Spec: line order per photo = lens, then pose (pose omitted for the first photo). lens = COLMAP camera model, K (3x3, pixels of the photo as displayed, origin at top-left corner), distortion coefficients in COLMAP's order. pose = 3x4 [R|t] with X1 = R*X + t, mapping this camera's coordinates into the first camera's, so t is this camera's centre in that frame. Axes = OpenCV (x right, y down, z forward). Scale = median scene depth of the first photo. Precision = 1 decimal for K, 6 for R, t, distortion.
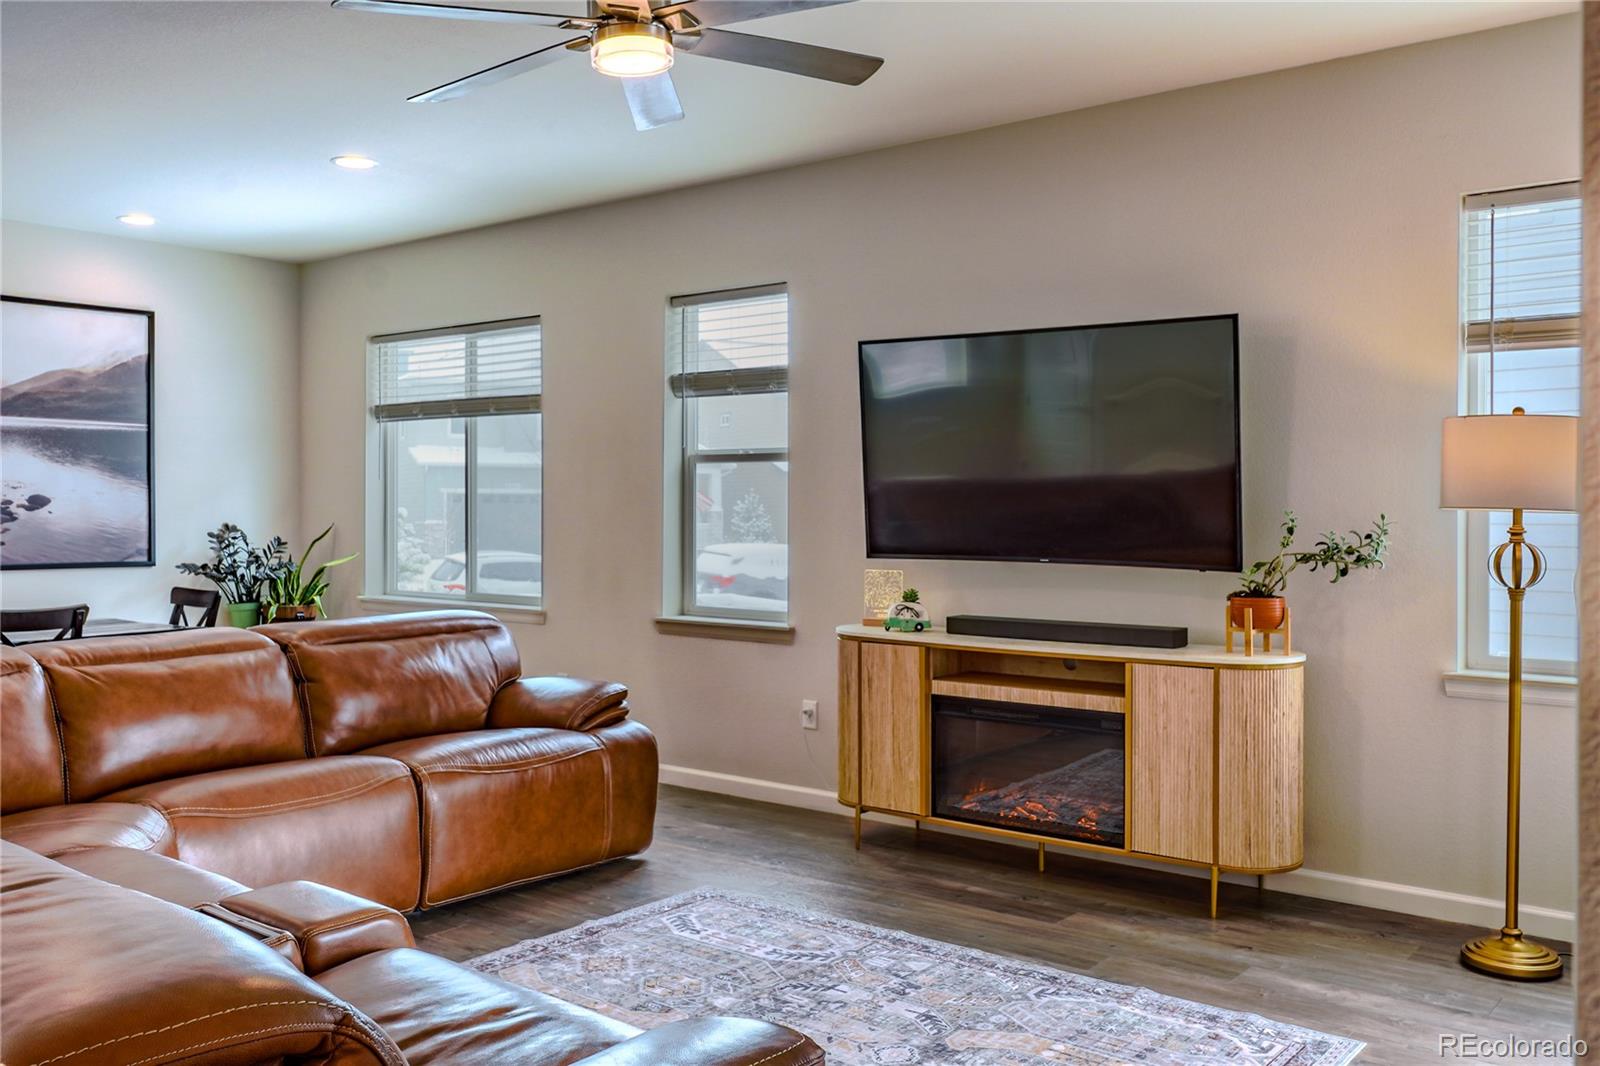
lens RADIAL K [[1369.1, 0, 790.0], [0, 1369.1, 521.3], [0, 0, 1]] dist [-0.000085, -0.007109]
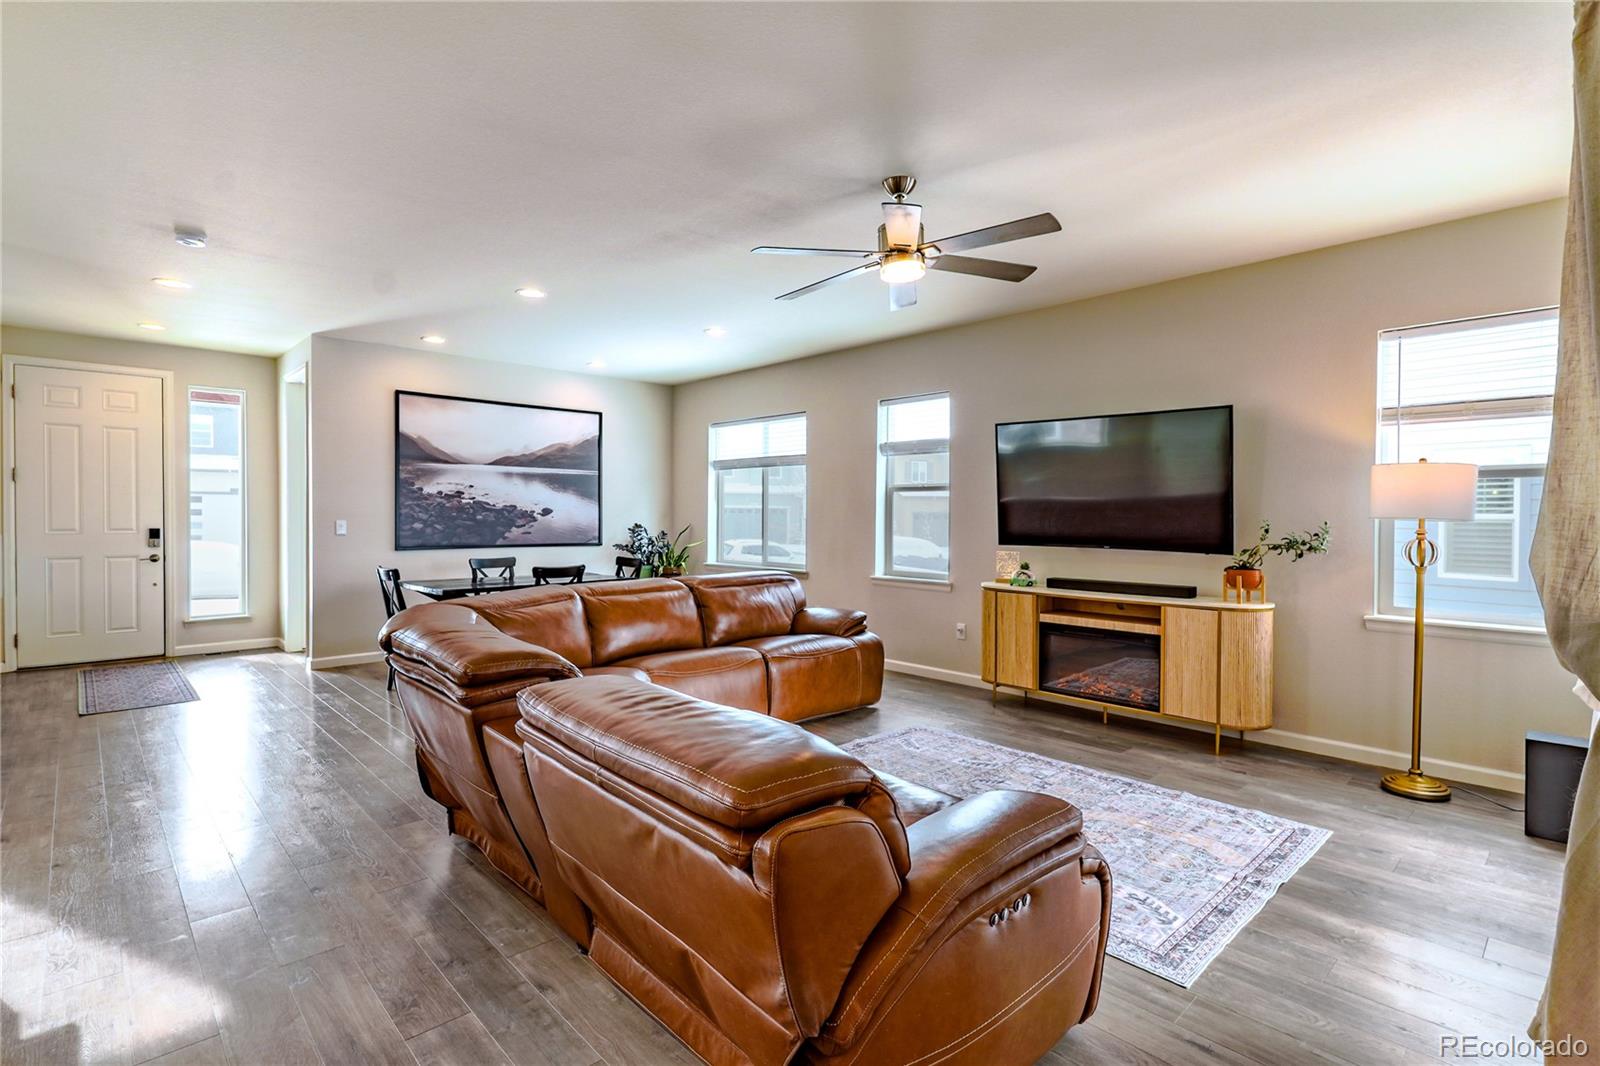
lens RADIAL K [[759.7, 0, 792.0], [0, 759.7, 525.4], [0, 0, 1]] dist [0.003815, -0.001503]
pose [[0.989935, 0.006199, -0.141387, -0.075921], [-0.005863, 0.999979, 0.002798, 0.000405], [0.141402, -0.001941, 0.989950, -0.023581]]
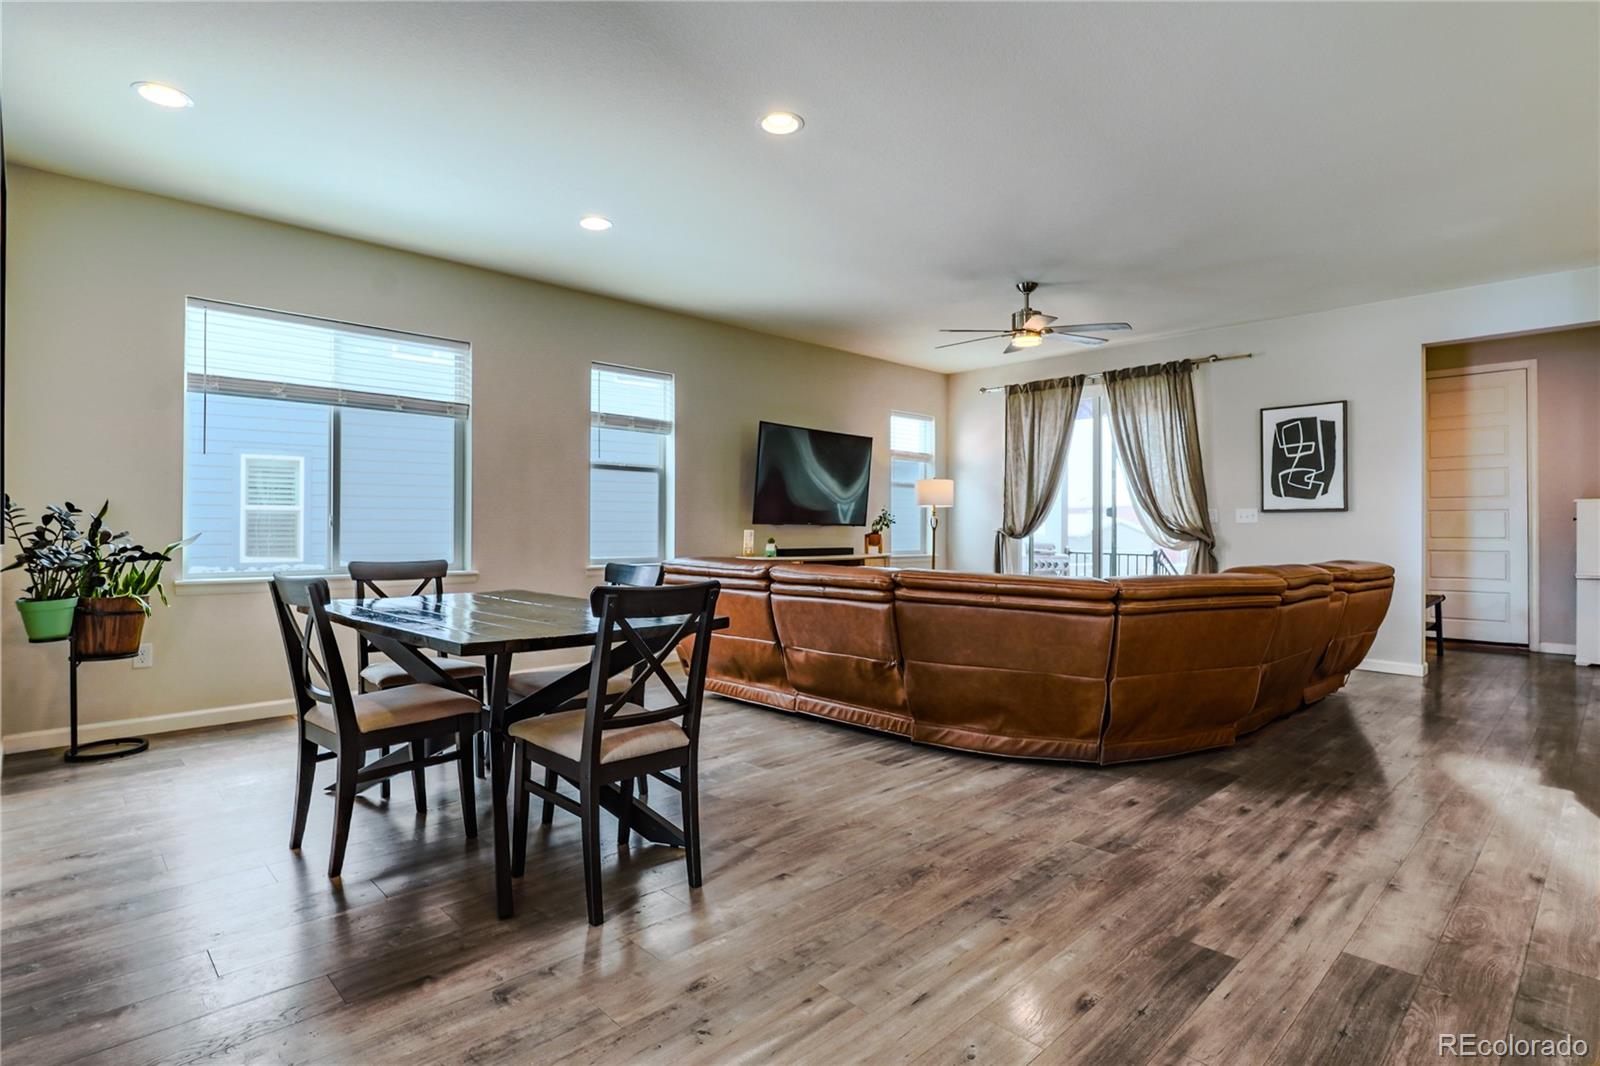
lens RADIAL K [[800.9, 0, 789.2], [0, 800.9, 524.1], [0, 0, 1]] dist [-0.001541, 0.000988]
pose [[0.137258, 0.003251, 0.990530, -1.226766], [0.007254, 0.999964, -0.004287, 0.035370], [-0.990509, 0.007774, 0.137229, 0.830627]]
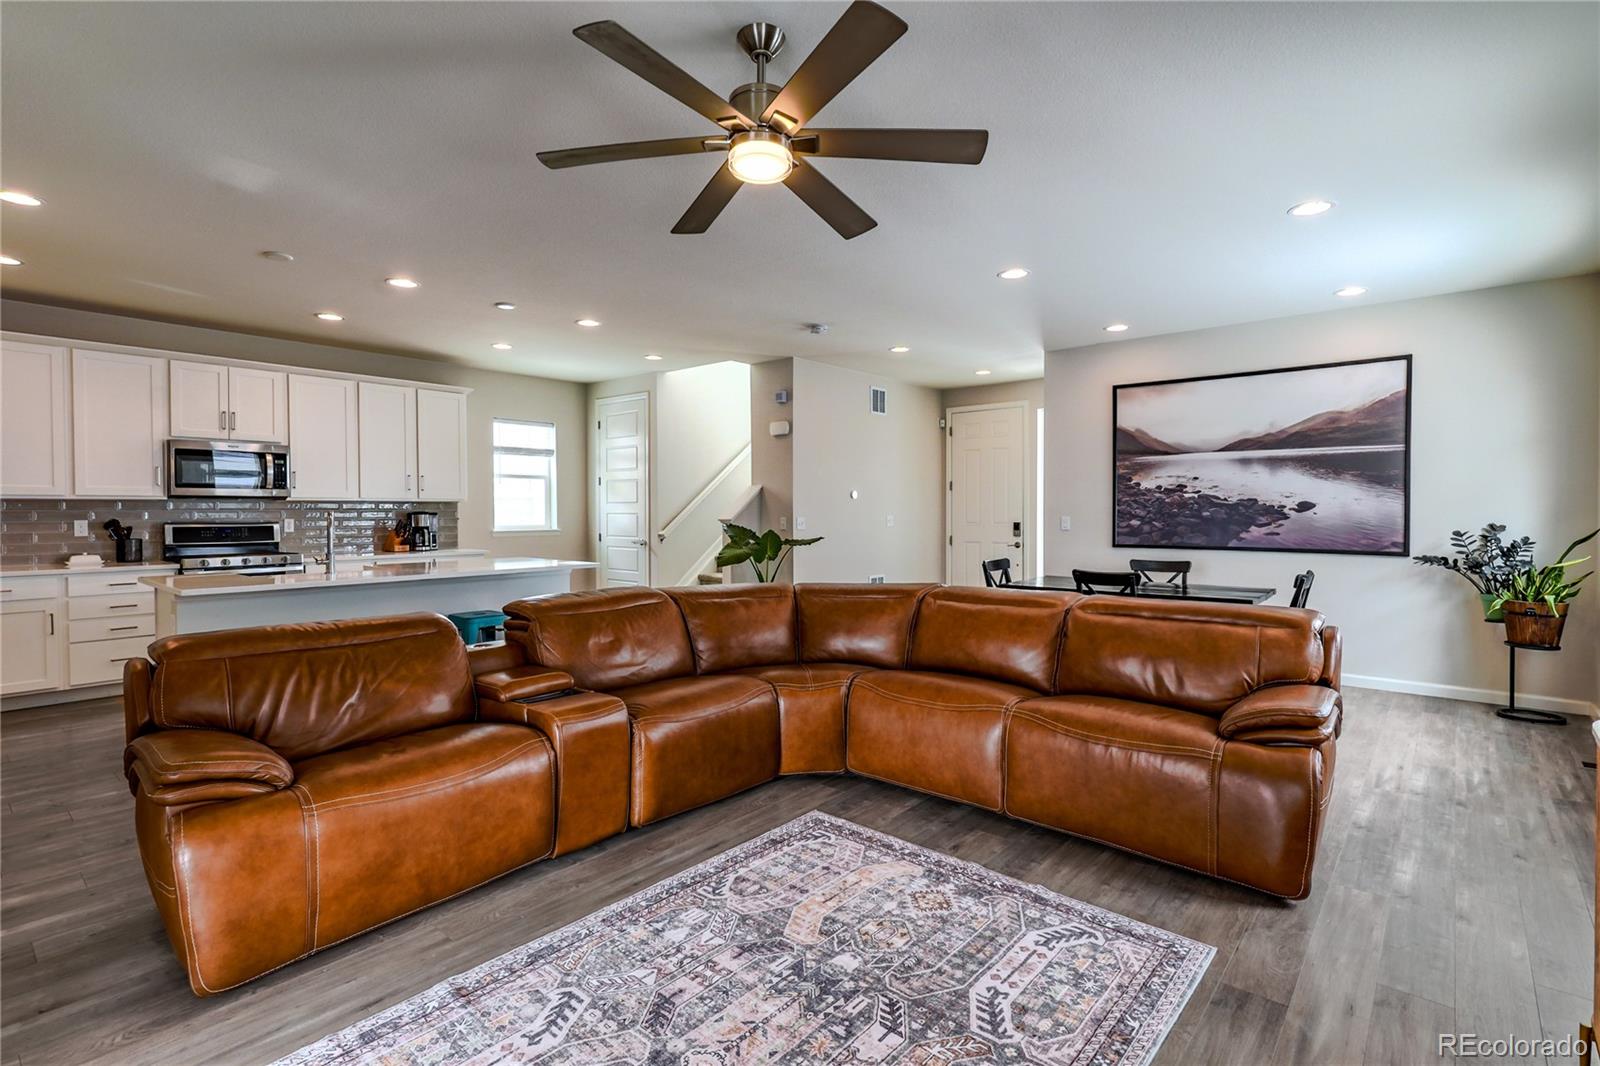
lens RADIAL K [[759.7, 0, 790.5], [0, 759.7, 523.7], [0, 0, 1]] dist [0.003815, -0.001503]
pose [[-0.043785, 0.017410, -0.998889, 0.396287], [-0.007966, 0.999810, 0.017775, -0.007973], [0.999009, 0.008735, -0.043638, 0.695110]]
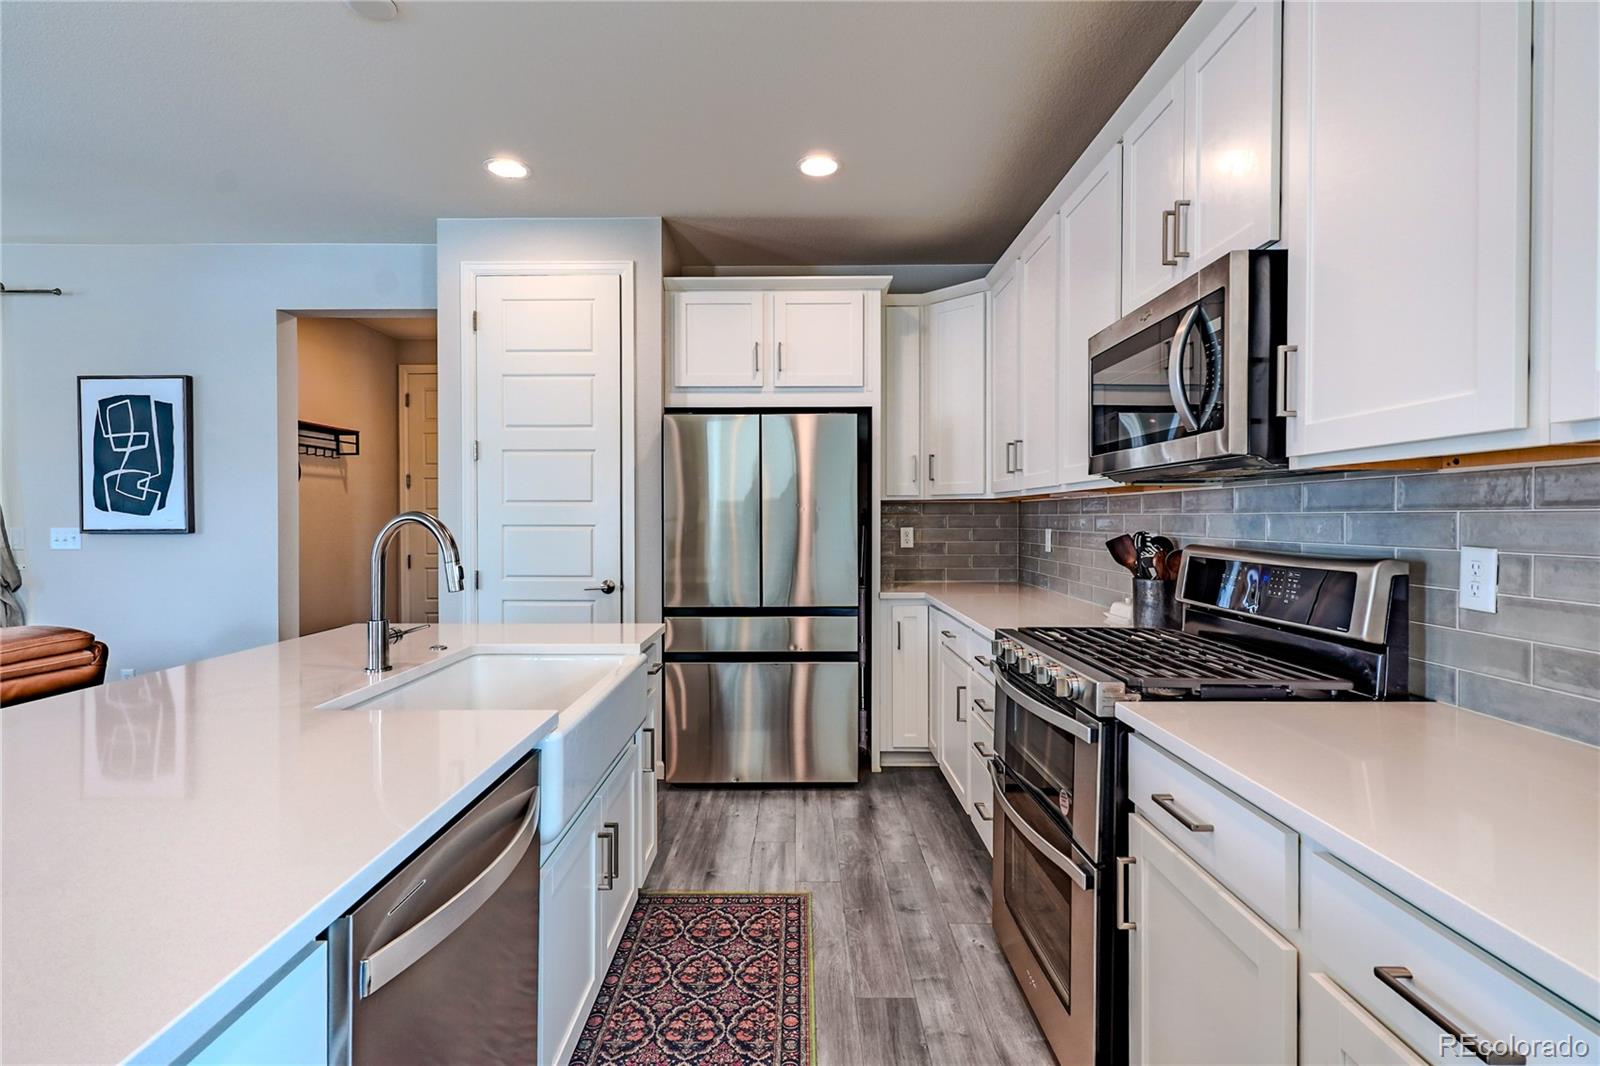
lens RADIAL K [[759.7, 0, 796.1], [0, 759.7, 519.6], [0, 0, 1]] dist [0.003815, -0.001503]
pose [[-0.621048, -0.004193, 0.783761, -0.943961], [0.007361, 0.999910, 0.011183, -0.002627], [-0.783738, 0.012714, -0.620962, 0.153262]]
